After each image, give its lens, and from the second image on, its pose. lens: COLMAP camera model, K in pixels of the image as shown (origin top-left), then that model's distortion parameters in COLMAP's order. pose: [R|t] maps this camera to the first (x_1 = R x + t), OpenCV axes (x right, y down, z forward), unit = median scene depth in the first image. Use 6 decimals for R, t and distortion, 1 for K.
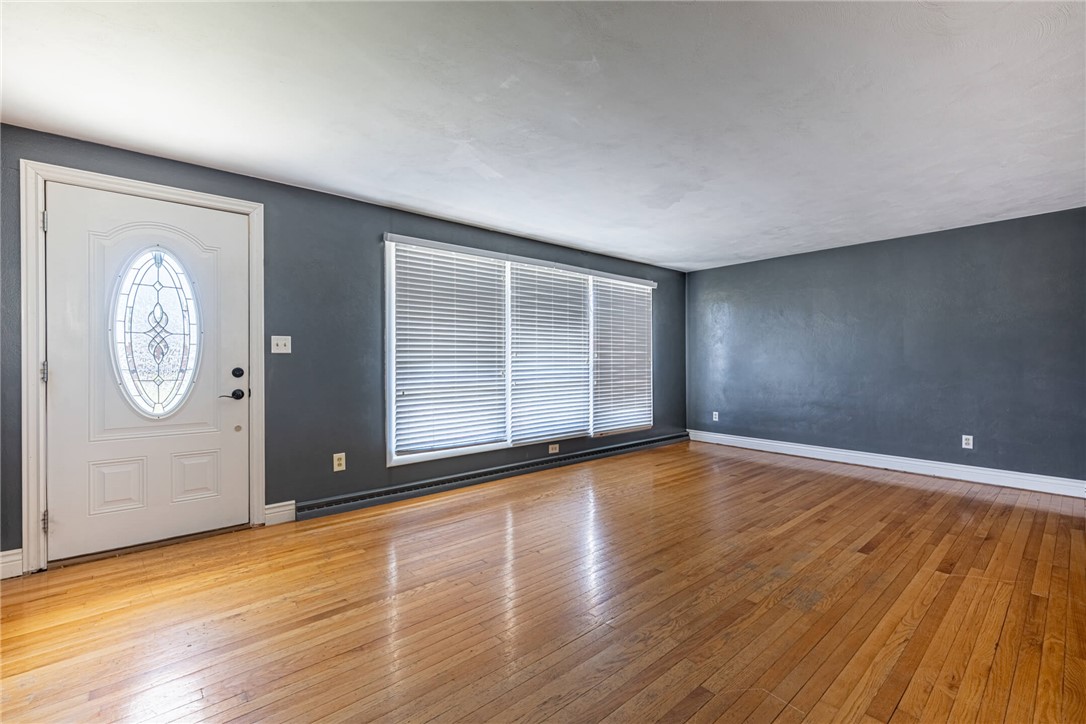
lens RADIAL K [[454.1, 0, 541.0], [0, 454.1, 361.8], [0, 0, 1]] dist [-0.000280, -0.000165]
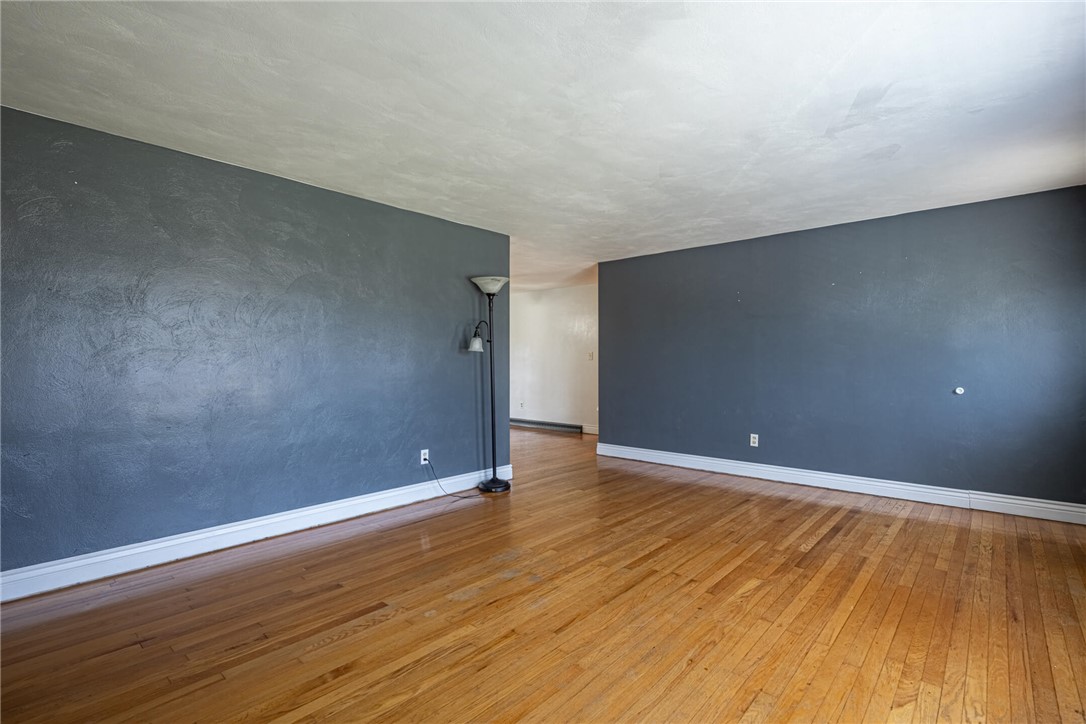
lens RADIAL K [[514.2, 0, 545.2], [0, 514.2, 363.3], [0, 0, 1]] dist [-0.000103, -0.000039]
pose [[-0.989970, 0.002087, -0.141261, 0.478157], [0.001076, 0.999973, 0.007230, -0.006979], [0.141273, 0.007006, -0.989946, 1.681375]]
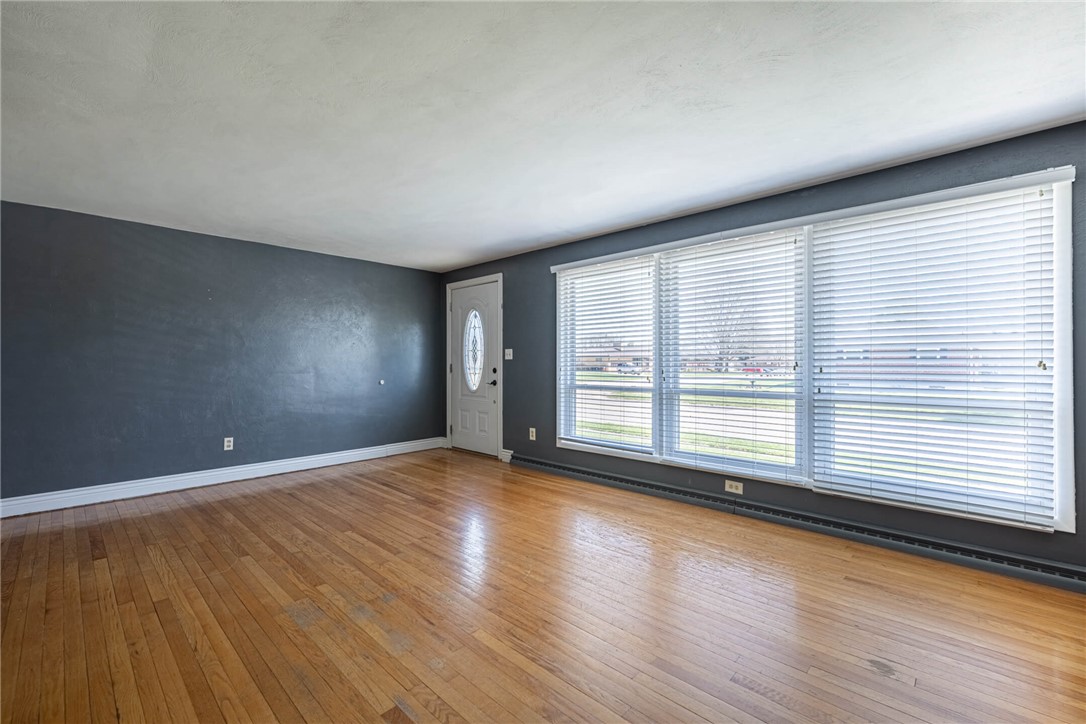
lens RADIAL K [[454.1, 0, 545.5], [0, 454.1, 360.6], [0, 0, 1]] dist [-0.000280, -0.000165]
pose [[0.117884, -0.005753, -0.993011, 1.117611], [-0.003929, 0.999973, -0.006259, -0.005228], [0.993020, 0.004640, 0.117859, 0.974457]]
